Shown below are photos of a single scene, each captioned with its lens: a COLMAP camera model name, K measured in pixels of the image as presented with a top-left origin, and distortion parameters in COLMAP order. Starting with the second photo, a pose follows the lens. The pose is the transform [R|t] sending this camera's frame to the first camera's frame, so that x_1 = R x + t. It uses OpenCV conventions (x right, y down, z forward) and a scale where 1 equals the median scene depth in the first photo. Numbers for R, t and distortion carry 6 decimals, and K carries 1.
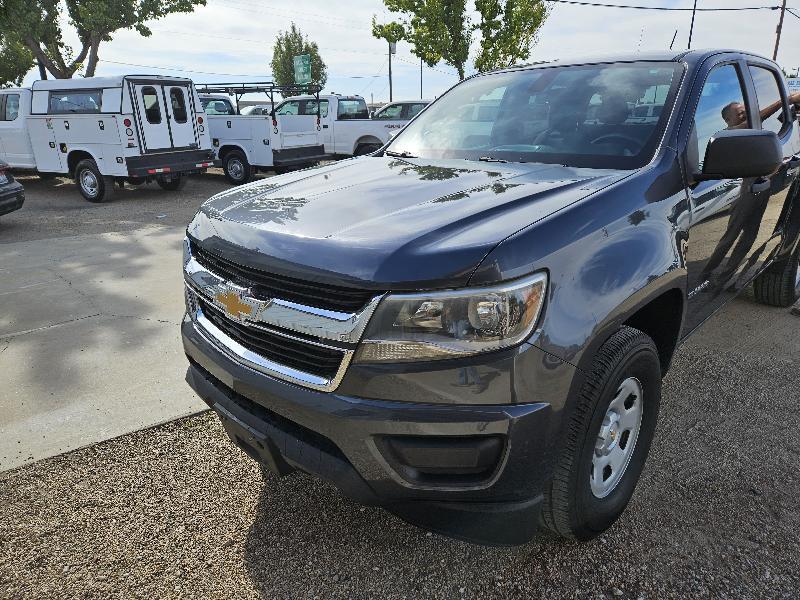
lens RADIAL K [[527.7, 0, 400.0], [0, 527.7, 300.0], [0, 0, 1]] dist [0.051757, -0.048048]
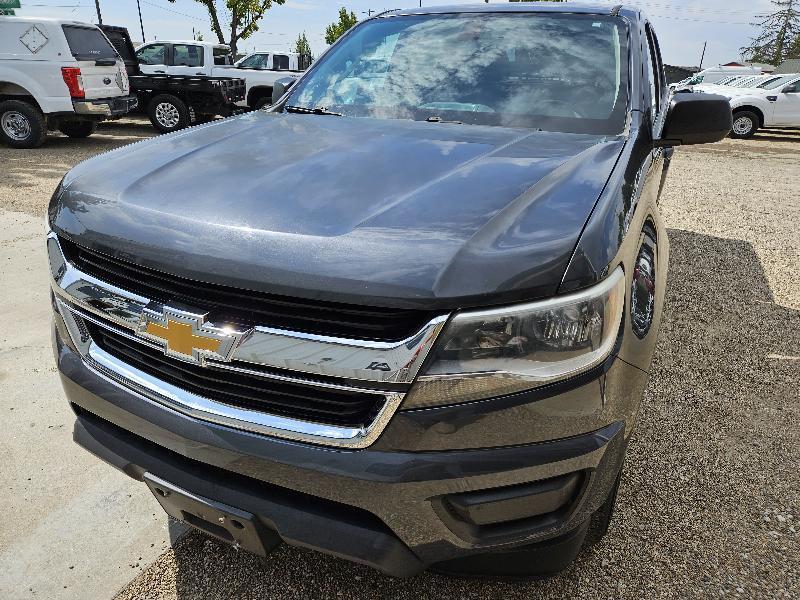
lens RADIAL K [[527.7, 0, 400.0], [0, 527.7, 300.0], [0, 0, 1]] dist [0.051757, -0.048048]
pose [[0.943907, -0.092164, 0.317090, -0.291244], [0.067151, 0.993770, 0.088950, -0.089680], [-0.323313, -0.062668, 0.944215, 0.306263]]
